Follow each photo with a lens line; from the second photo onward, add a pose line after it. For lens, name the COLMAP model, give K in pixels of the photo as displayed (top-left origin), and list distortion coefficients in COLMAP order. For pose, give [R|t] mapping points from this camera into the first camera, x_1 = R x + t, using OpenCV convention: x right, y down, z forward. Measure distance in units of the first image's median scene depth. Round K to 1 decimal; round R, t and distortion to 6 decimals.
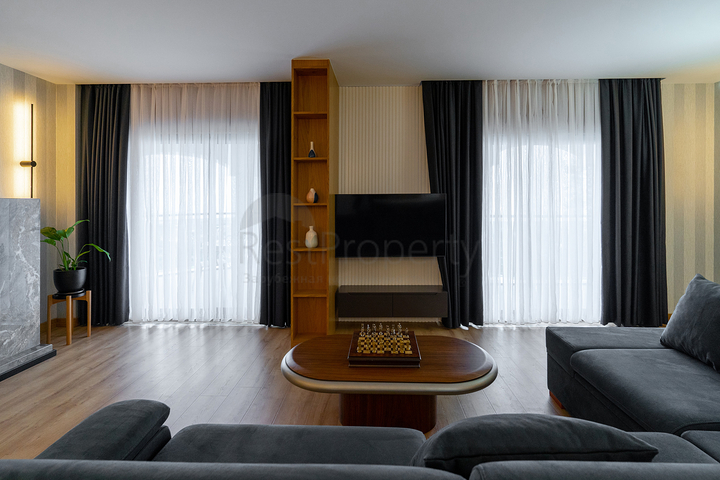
lens RADIAL K [[354.1, 0, 361.0], [0, 354.1, 204.3], [0, 0, 1]] dist [0.002438, 0.000064]
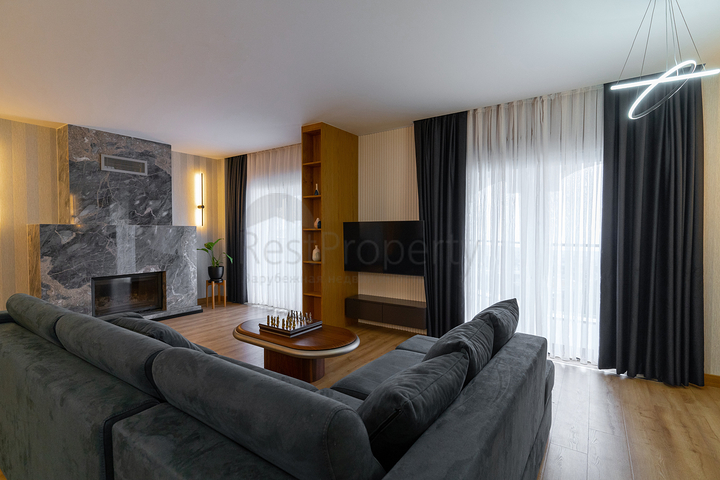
lens RADIAL K [[345.2, 0, 360.0], [0, 345.2, 240.0], [0, 0, 1]] dist [0.000898, -0.001070]
pose [[0.837029, 0.018514, -0.546845, 0.644961], [-0.005369, 0.999657, 0.025626, 0.004757], [0.547132, -0.018514, 0.836842, -0.026407]]
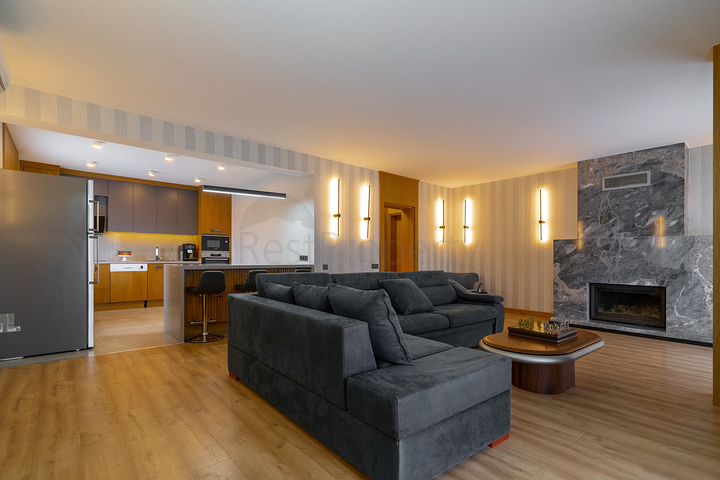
lens RADIAL K [[348.4, 0, 351.6], [0, 348.4, 265.2], [0, 0, 1]] dist [0.000193, -0.000487]
pose [[-0.758827, 0.018463, -0.651031, 0.913888], [-0.003207, 0.999480, 0.032084, 0.053567], [0.651285, 0.026434, -0.758373, 0.910049]]
